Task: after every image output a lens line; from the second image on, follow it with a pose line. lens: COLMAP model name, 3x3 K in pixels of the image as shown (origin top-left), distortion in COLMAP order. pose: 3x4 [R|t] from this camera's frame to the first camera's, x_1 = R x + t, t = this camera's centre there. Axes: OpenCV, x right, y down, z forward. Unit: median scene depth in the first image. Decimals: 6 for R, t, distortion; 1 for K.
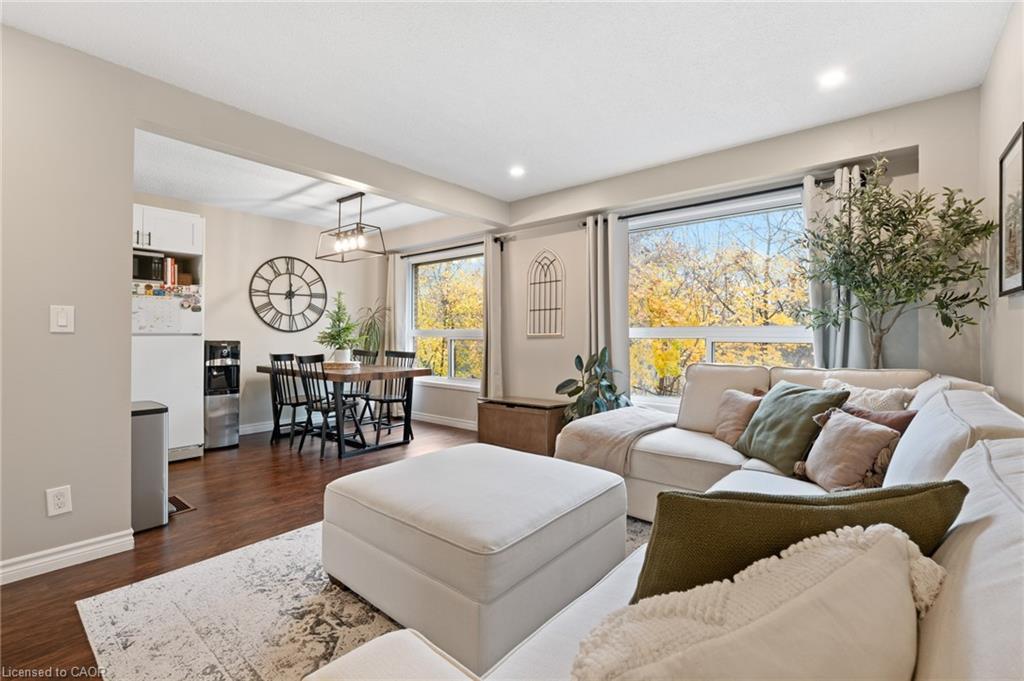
lens RADIAL K [[453.0, 0, 509.8], [0, 453.0, 332.8], [0, 0, 1]] dist [0.001014, -0.000306]
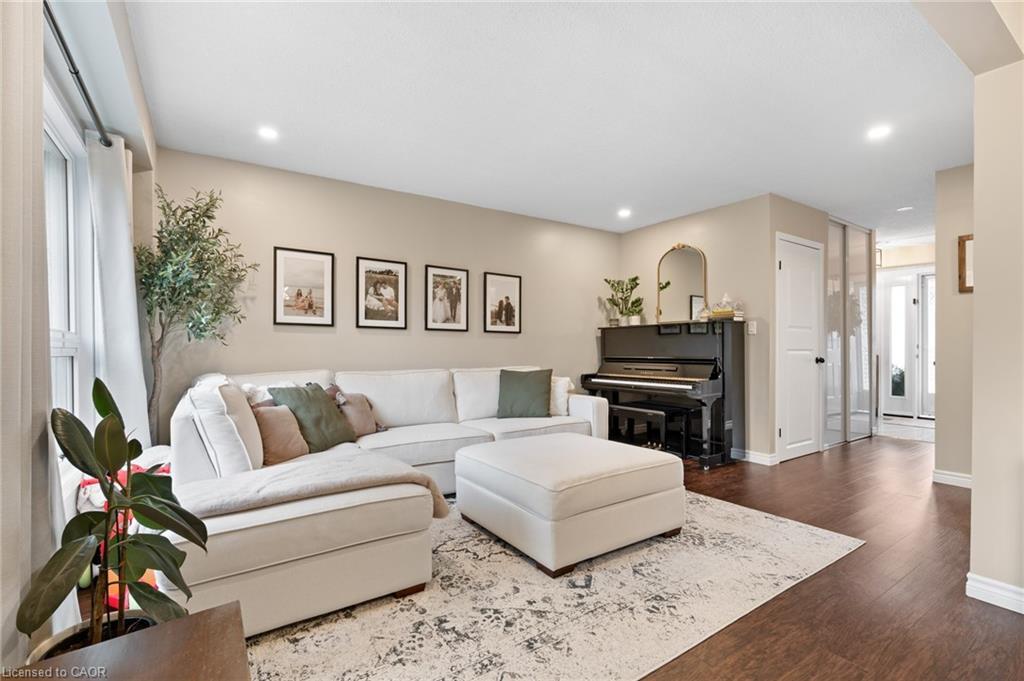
lens RADIAL K [[458.0, 0, 511.2], [0, 458.0, 349.8], [0, 0, 1]] dist [-0.001828, -0.000245]
pose [[-0.962733, 0.001058, 0.270452, -0.129531], [0.000280, 0.999996, -0.002916, 0.011476], [-0.270454, -0.002732, -0.962729, 1.079726]]
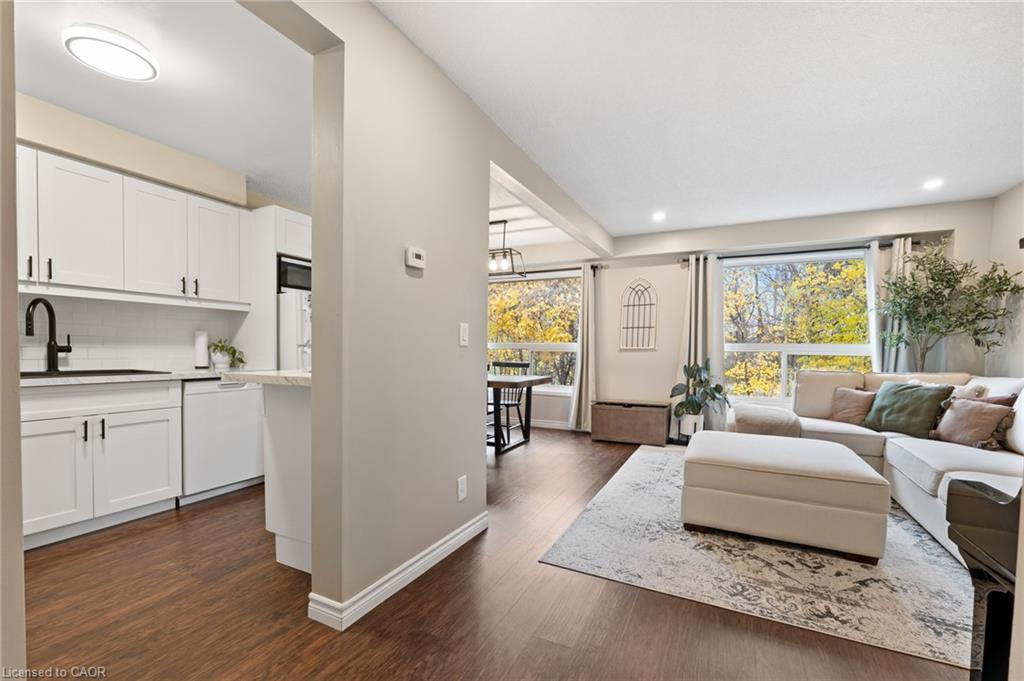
lens RADIAL K [[428.0, 0, 513.9], [0, 428.0, 367.6], [0, 0, 1]] dist [-0.006078, -0.000288]
pose [[0.971083, -0.003959, 0.238711, -0.544108], [-0.009464, 0.998438, 0.055058, -0.003697], [-0.238556, -0.055724, 0.969529, -0.047097]]
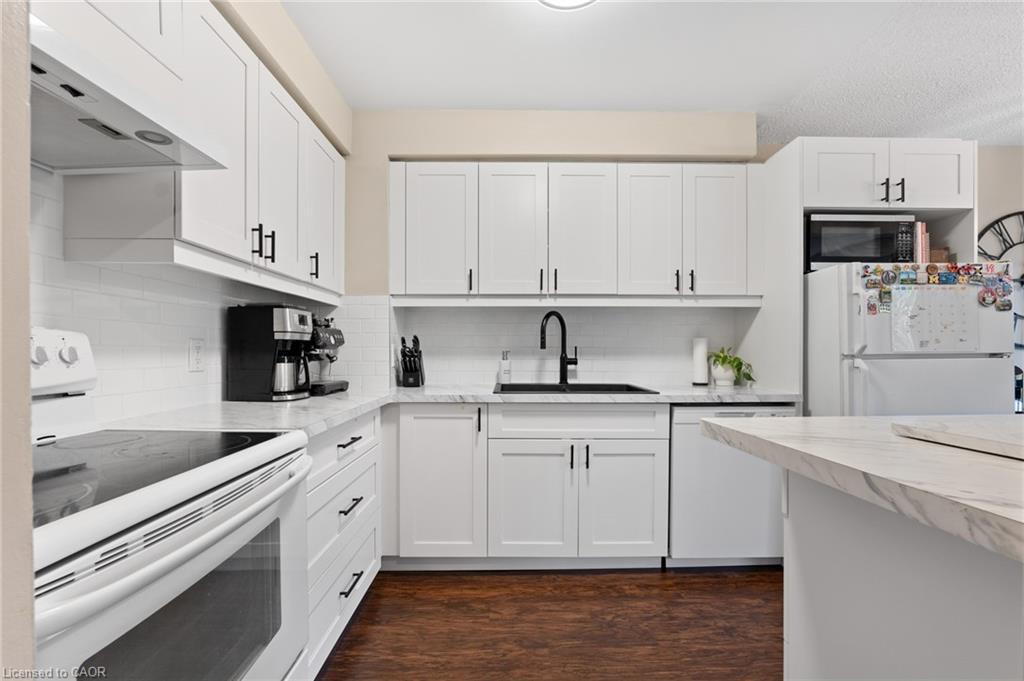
lens RADIAL K [[421.7, 0, 510.9], [0, 421.7, 346.7], [0, 0, 1]] dist [-0.011619, -0.000021]
pose [[0.652585, -0.010979, -0.757636, -0.630082], [0.011443, 0.999924, -0.004634, -0.009229], [0.757629, -0.005646, 0.652661, 0.239544]]
